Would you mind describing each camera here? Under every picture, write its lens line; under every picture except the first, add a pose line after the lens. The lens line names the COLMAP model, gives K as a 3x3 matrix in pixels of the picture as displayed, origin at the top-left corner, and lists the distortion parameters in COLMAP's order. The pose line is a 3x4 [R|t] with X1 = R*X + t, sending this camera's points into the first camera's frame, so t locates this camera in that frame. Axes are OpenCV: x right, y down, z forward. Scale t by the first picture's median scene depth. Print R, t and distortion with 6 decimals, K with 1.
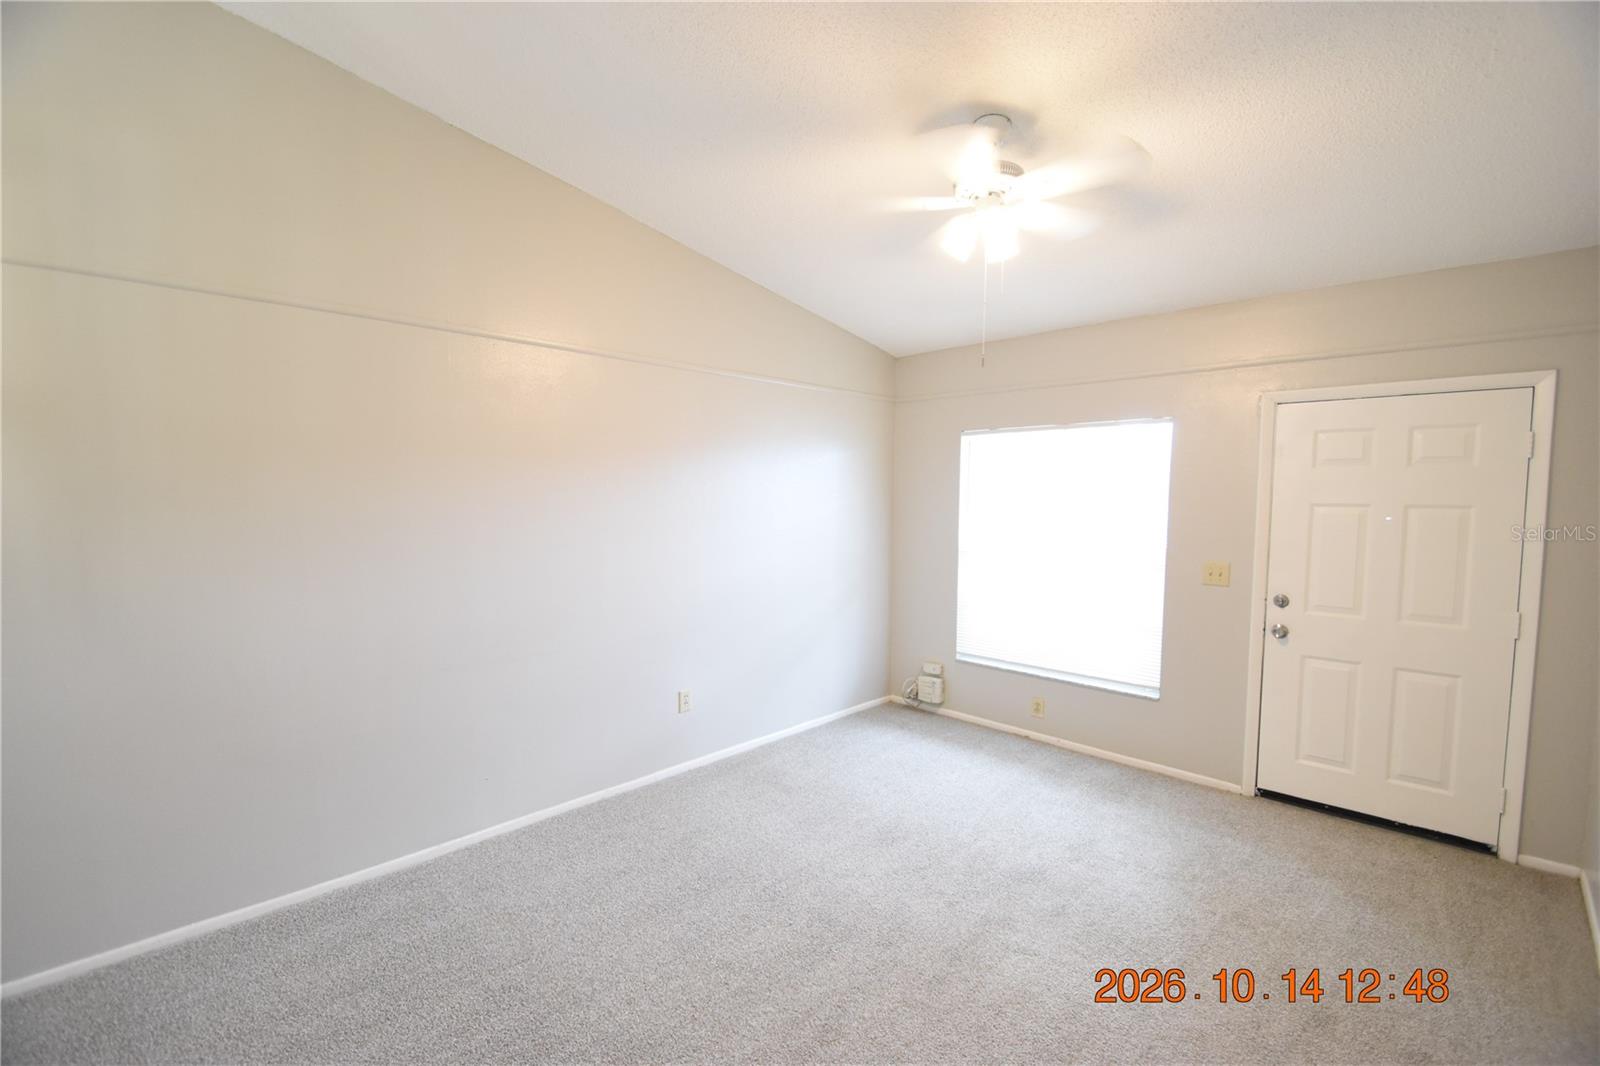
lens RADIAL K [[701.3, 0, 791.3], [0, 701.3, 541.8], [0, 0, 1]] dist [0.014197, -0.016208]
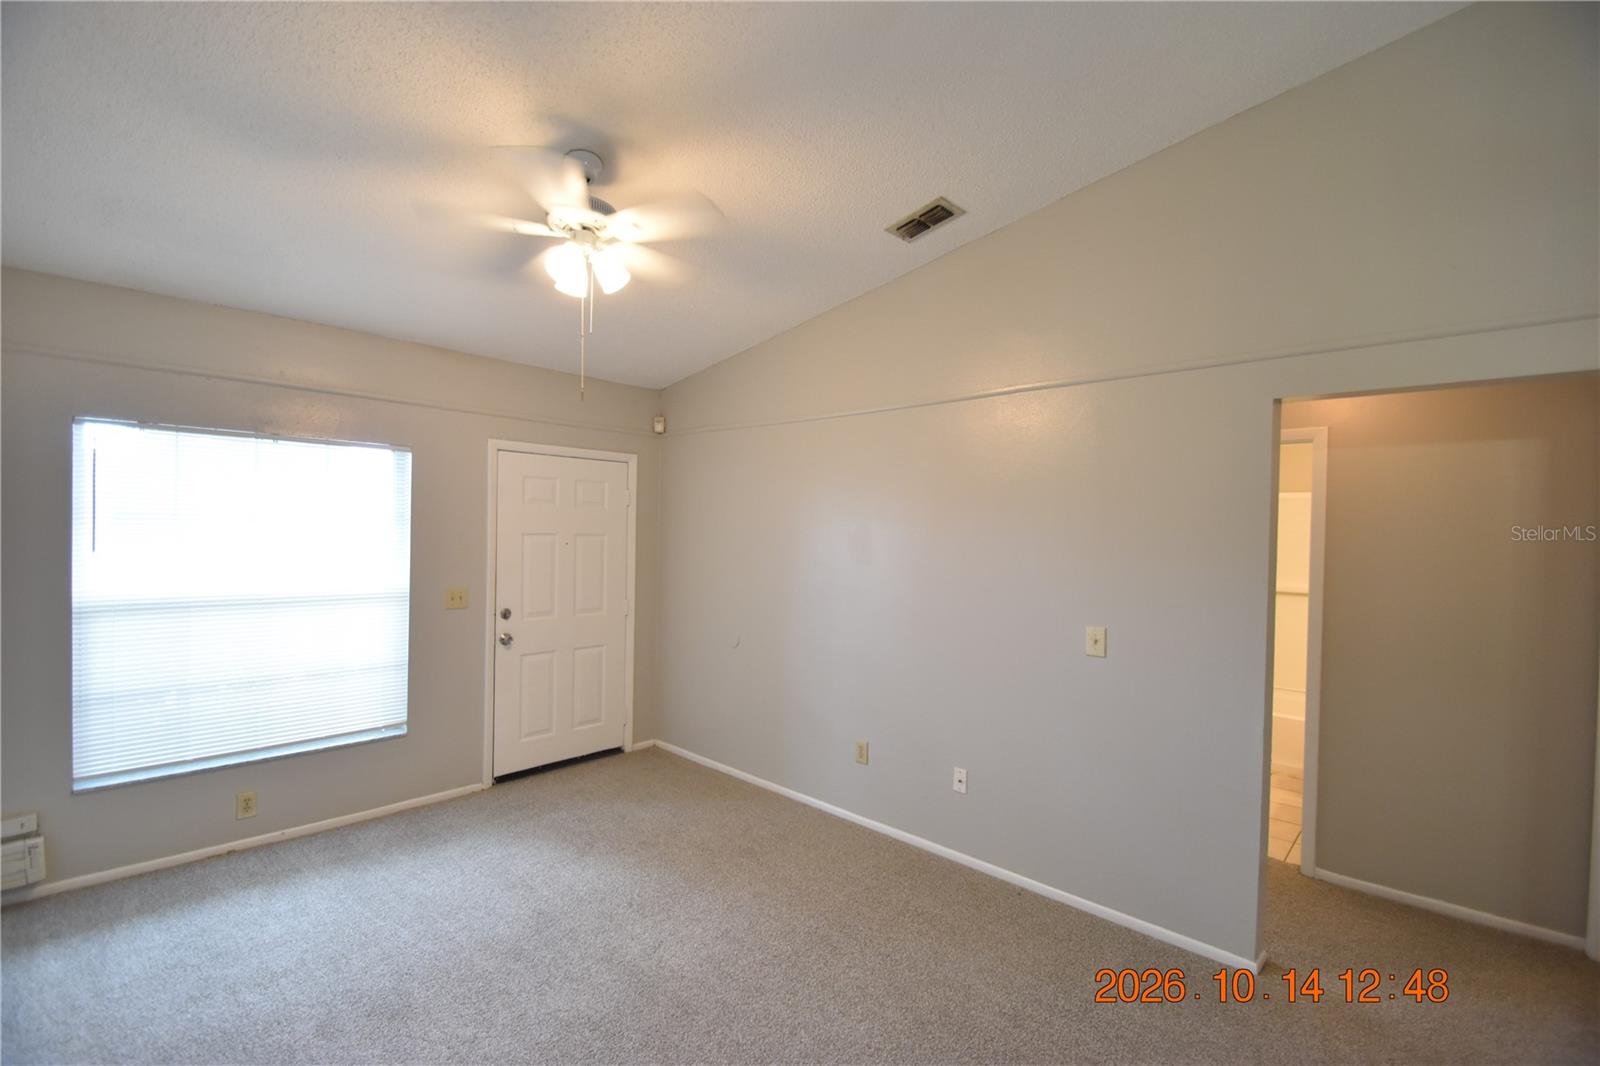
lens RADIAL K [[701.3, 0, 791.3], [0, 701.3, 541.8], [0, 0, 1]] dist [0.014197, -0.016208]
pose [[-0.016063, -0.024157, 0.999579, -0.486024], [0.049813, 0.998447, 0.024930, -0.042739], [-0.998629, 0.050193, -0.014835, 0.497816]]
